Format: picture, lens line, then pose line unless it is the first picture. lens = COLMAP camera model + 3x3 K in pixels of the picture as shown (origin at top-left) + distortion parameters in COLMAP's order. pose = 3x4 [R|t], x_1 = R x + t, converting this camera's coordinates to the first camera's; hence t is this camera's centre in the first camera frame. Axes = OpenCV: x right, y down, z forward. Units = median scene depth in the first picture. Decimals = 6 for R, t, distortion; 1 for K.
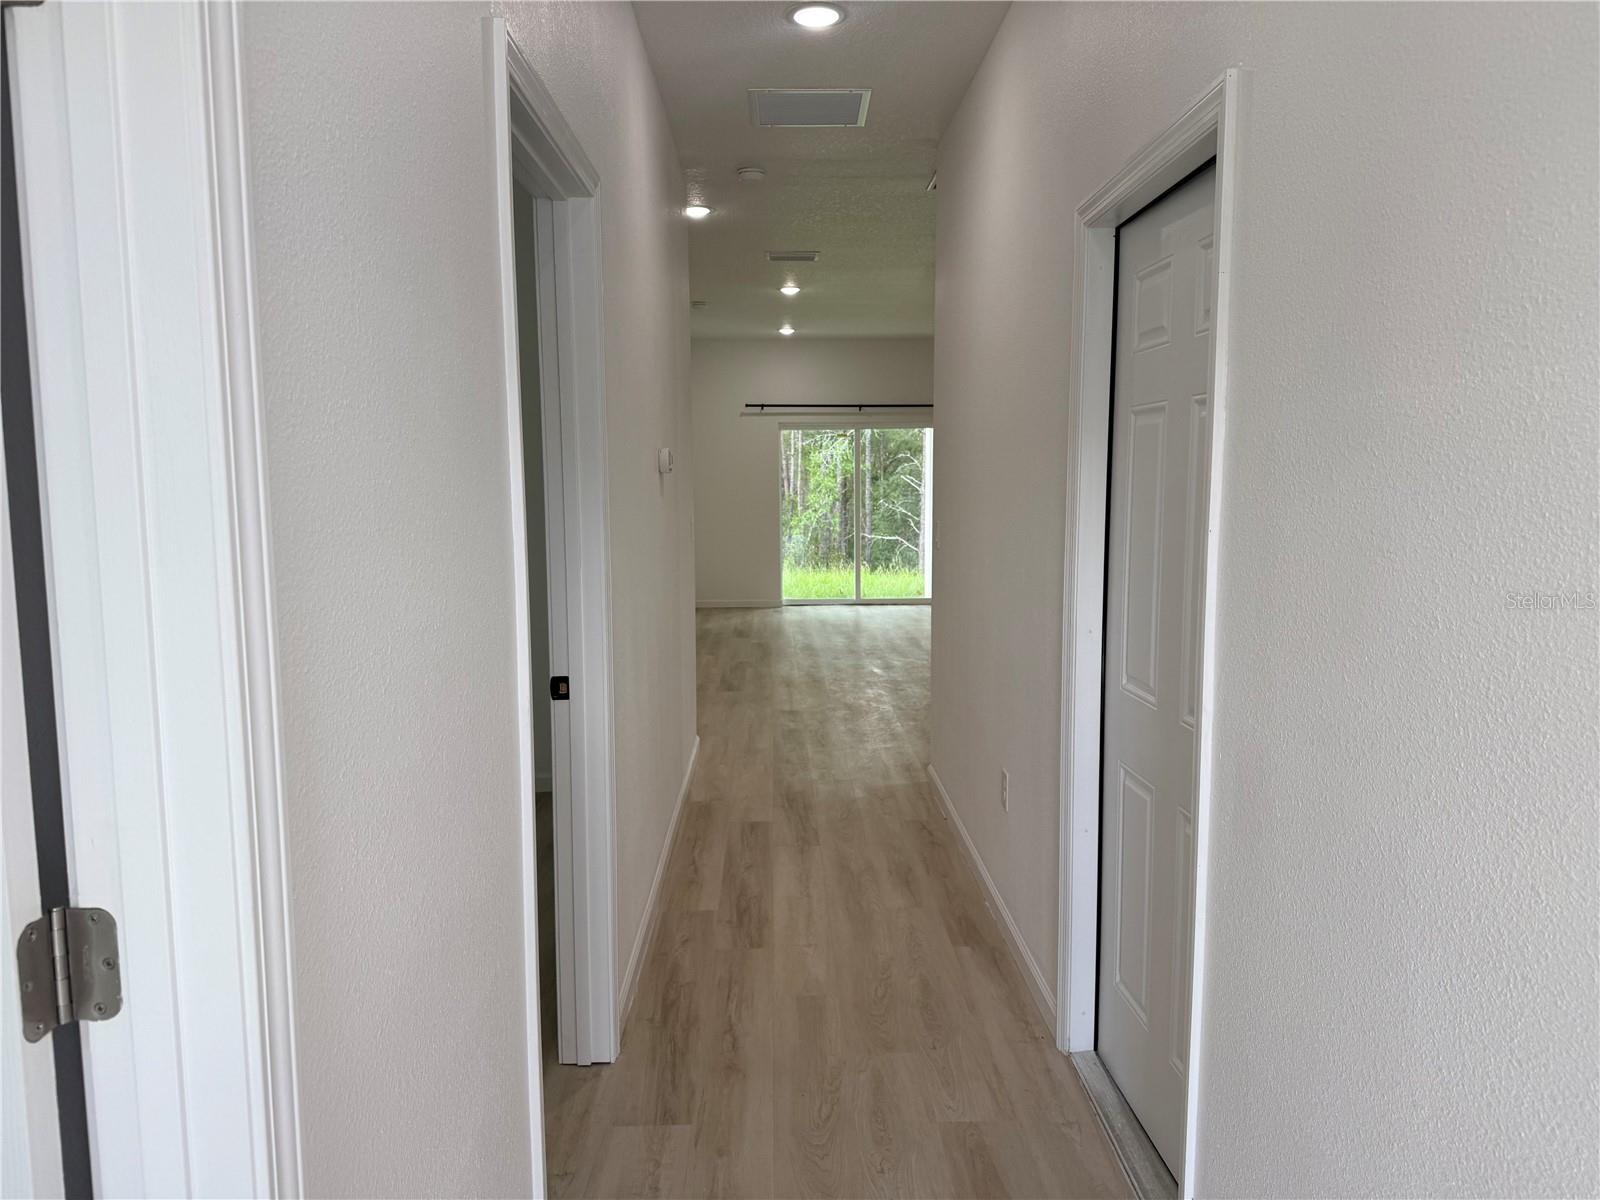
lens RADIAL K [[1121.2, 0, 794.7], [0, 1121.2, 601.2], [0, 0, 1]] dist [0.080499, -0.112454]
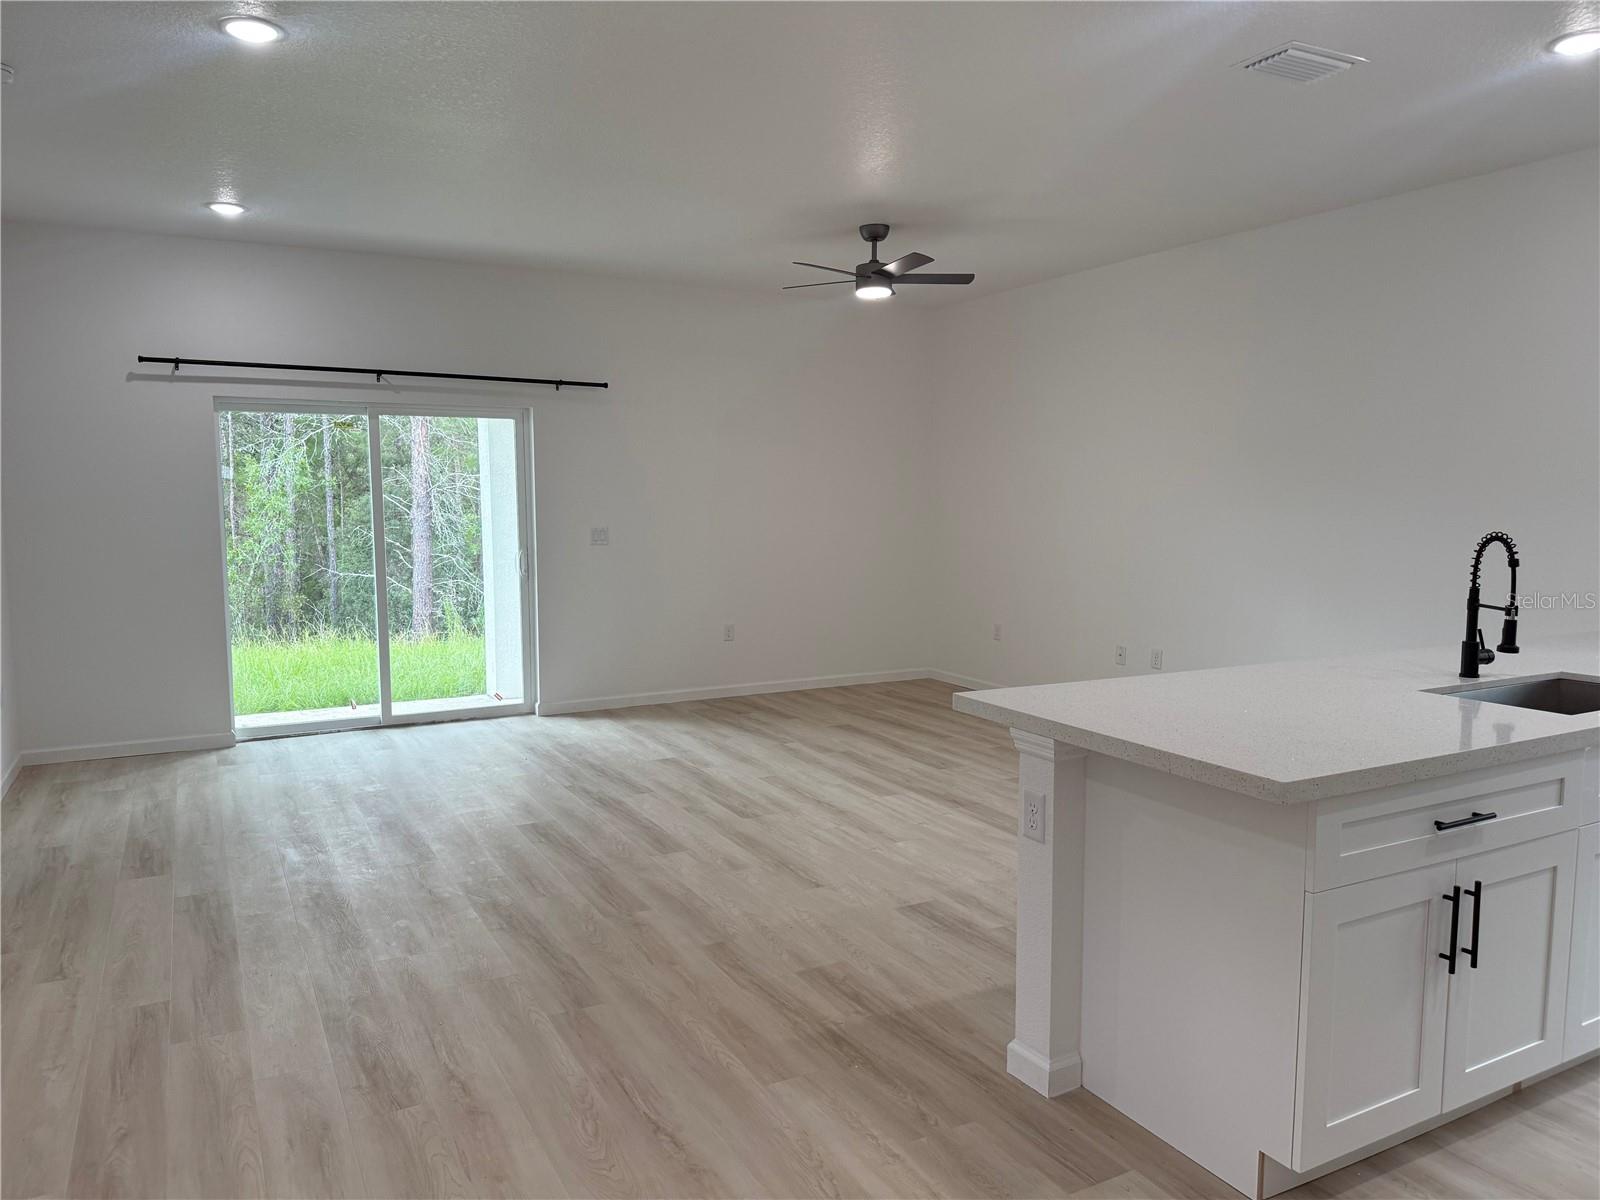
lens RADIAL K [[1121.2, 0, 794.7], [0, 1121.2, 601.2], [0, 0, 1]] dist [0.080499, -0.112454]
pose [[0.891111, -0.038949, 0.452111, -0.015778], [0.046247, 0.998917, -0.005098, -0.048021], [-0.451423, 0.025451, 0.891947, 0.404156]]
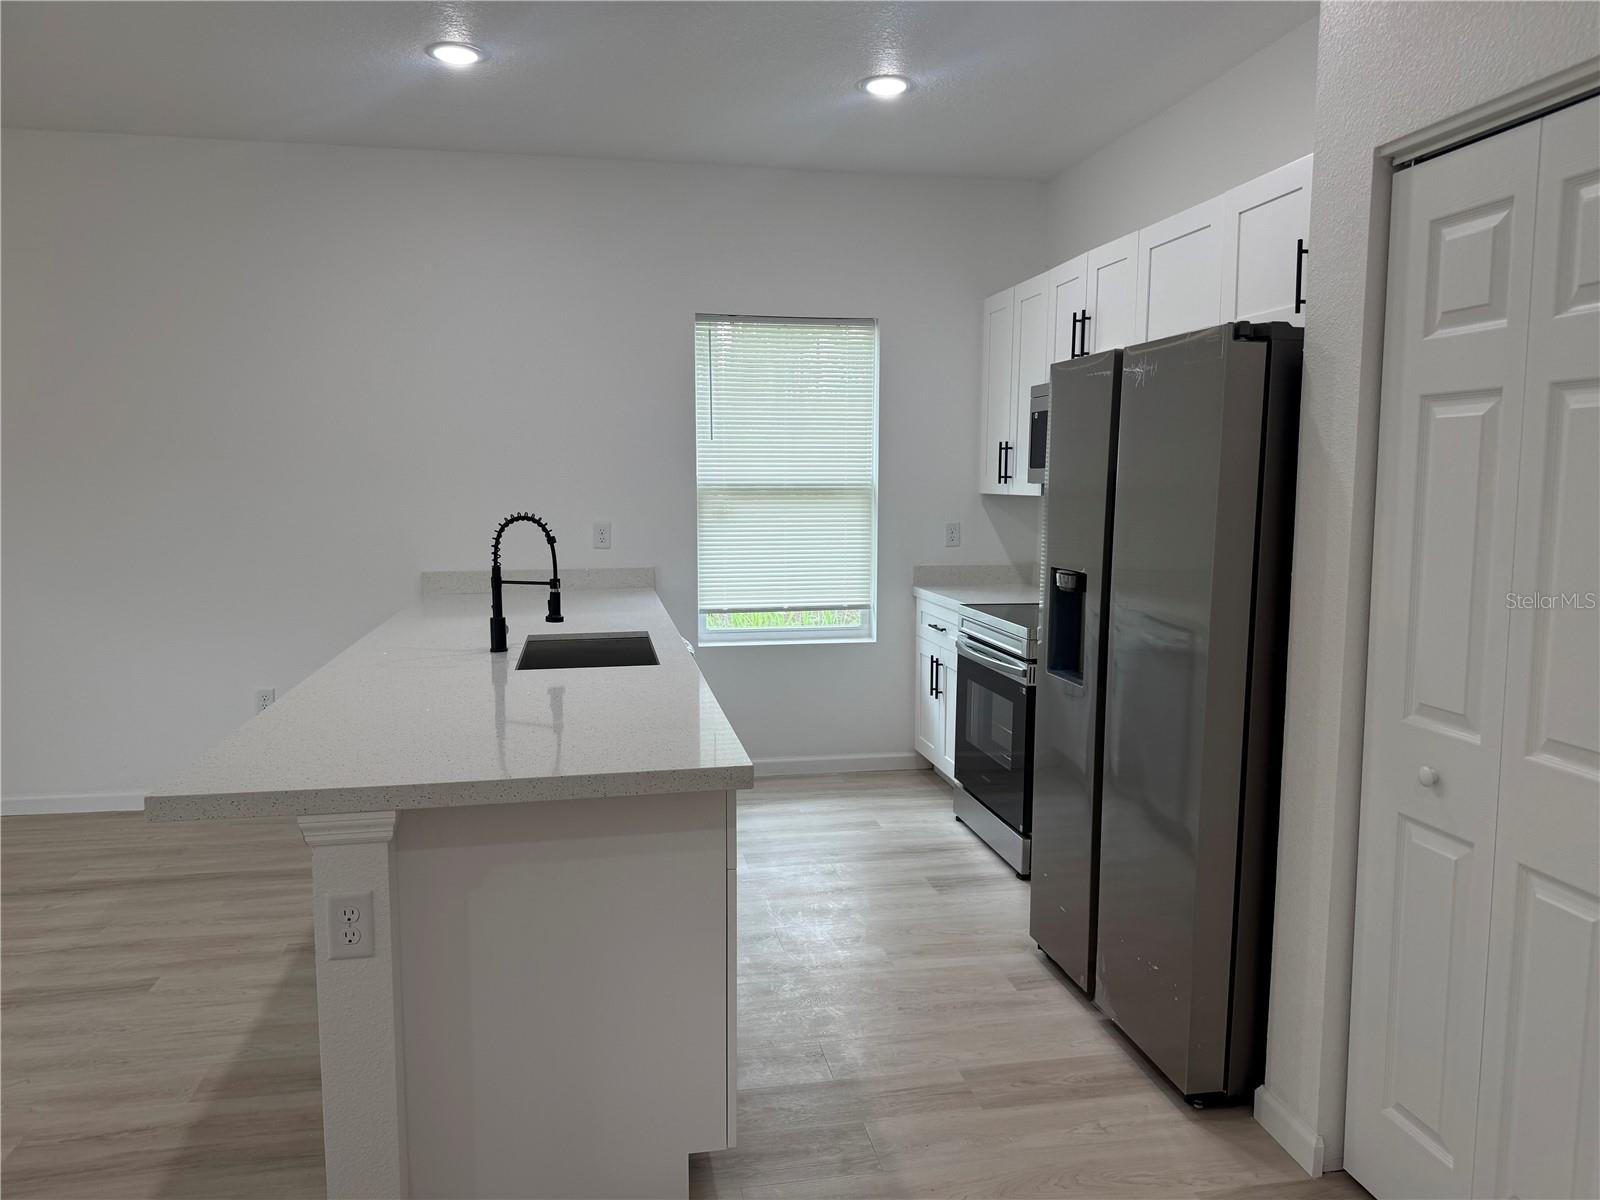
lens RADIAL K [[1120.9, 0, 805.5], [0, 1120.9, 603.5], [0, 0, 1]] dist [0.047893, -0.059284]
pose [[-0.170136, -0.107213, 0.979571, -0.038117], [0.111784, 0.985547, 0.127282, -0.063247], [-0.979060, 0.131156, -0.155692, 0.542578]]
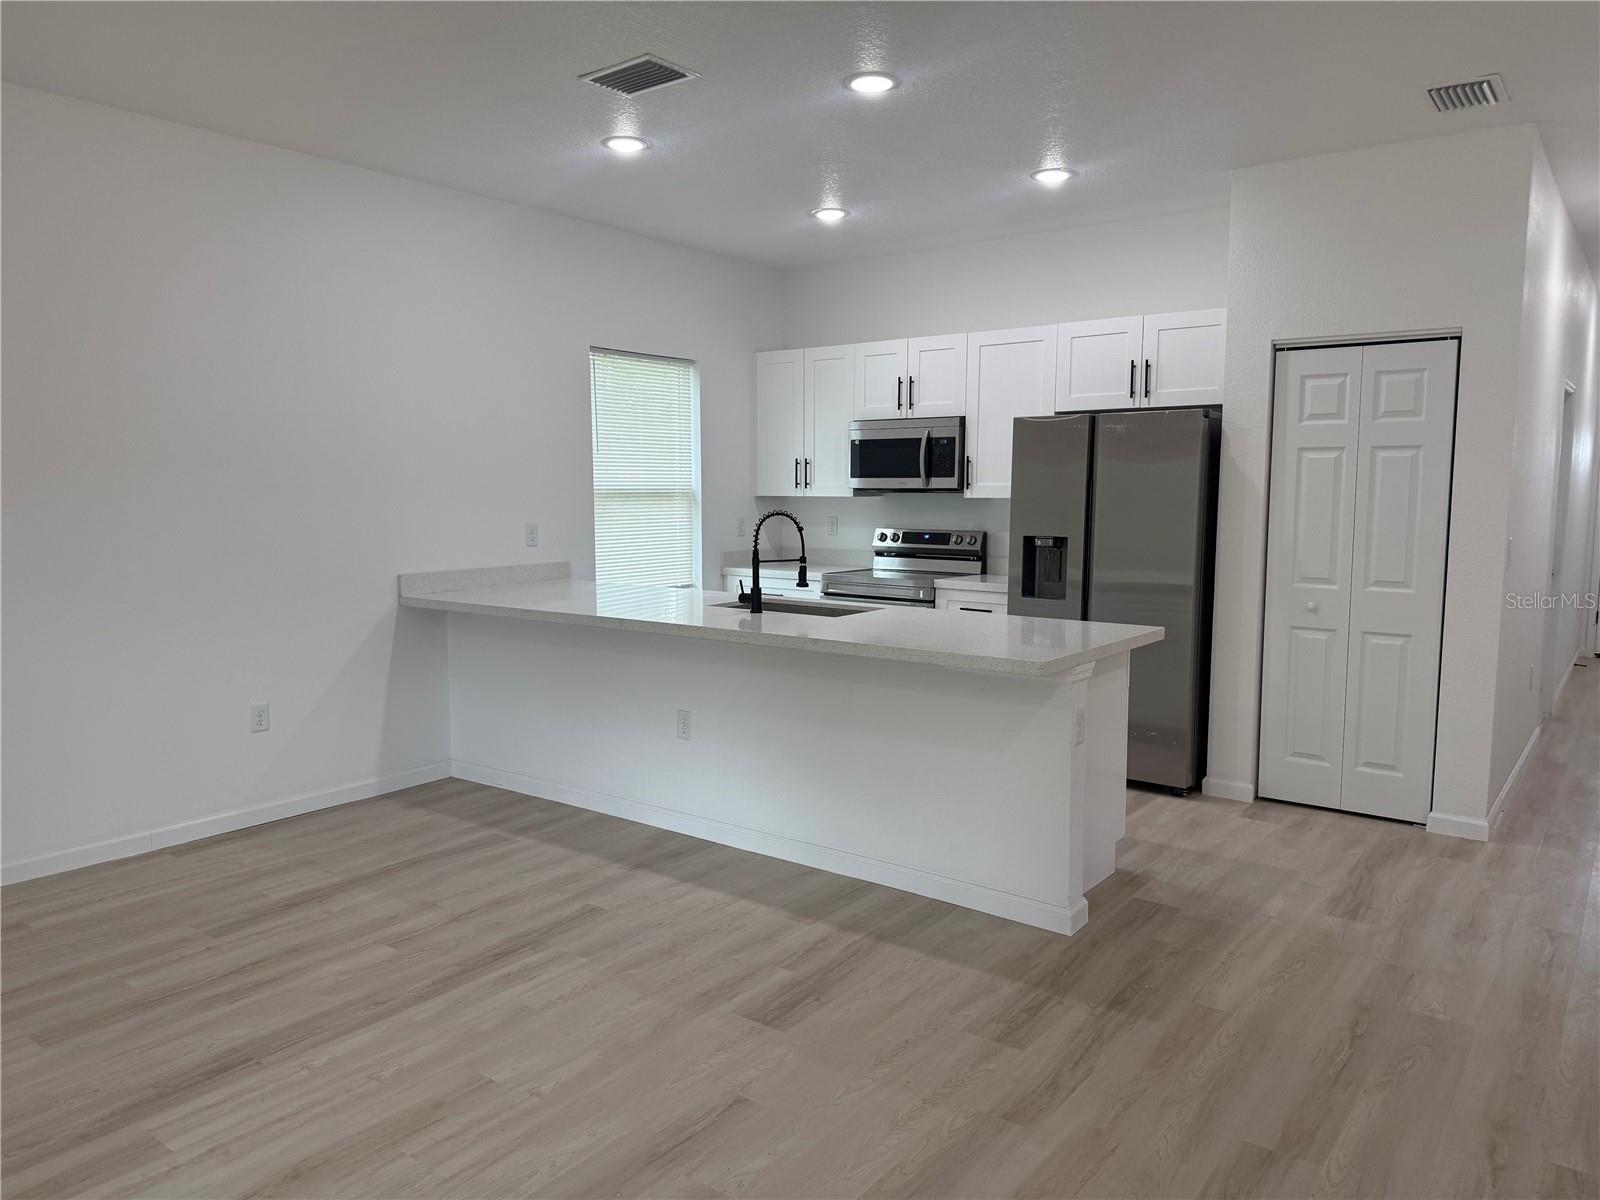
lens RADIAL K [[1116.1, 0, 800.0], [0, 1116.1, 600.0], [0, 0, 1]] dist [0.104466, -0.177000]
pose [[-0.784022, -0.060758, 0.617752, 0.003041], [0.074497, 0.978795, 0.190816, -0.100359], [-0.616246, 0.195625, -0.762871, 0.858696]]
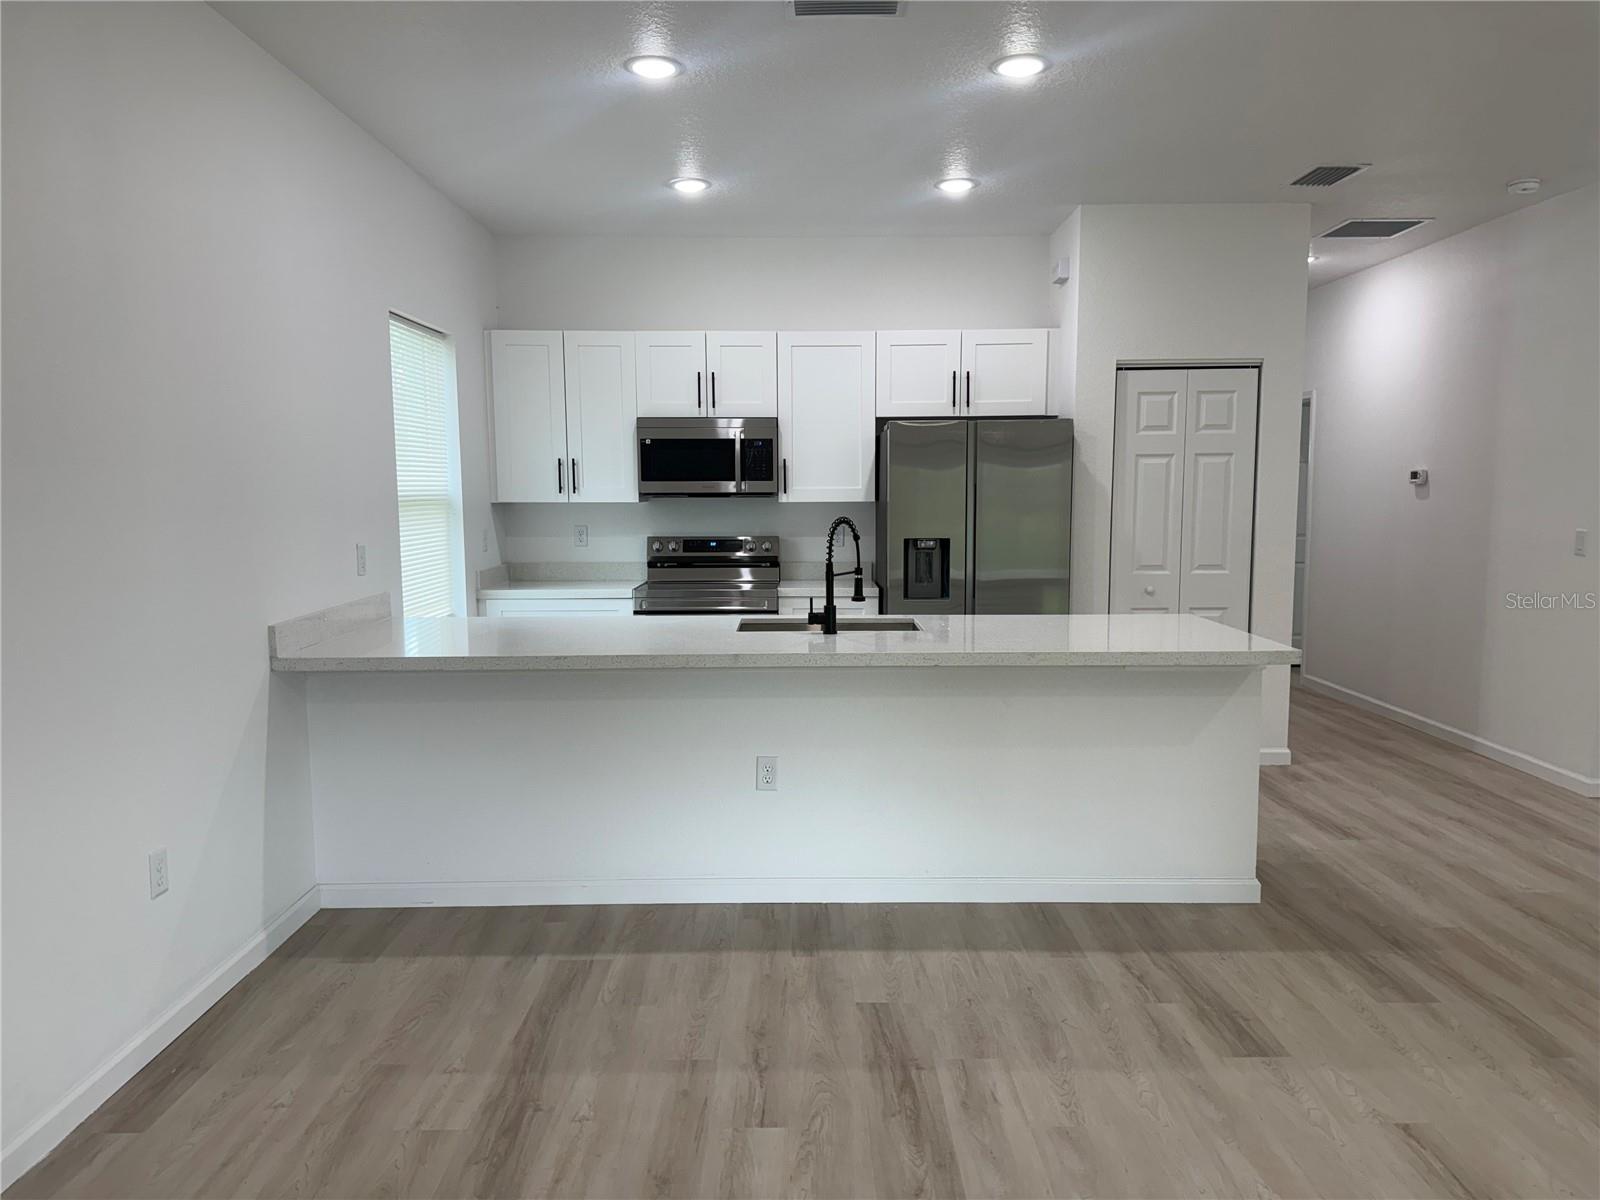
lens RADIAL K [[1121.2, 0, 794.7], [0, 1121.2, 601.2], [0, 0, 1]] dist [0.080499, -0.112454]
pose [[-0.999734, 0.008261, 0.021522, 0.255478], [0.012724, 0.976241, 0.216312, -0.107077], [-0.019224, 0.216529, -0.976087, 0.905321]]
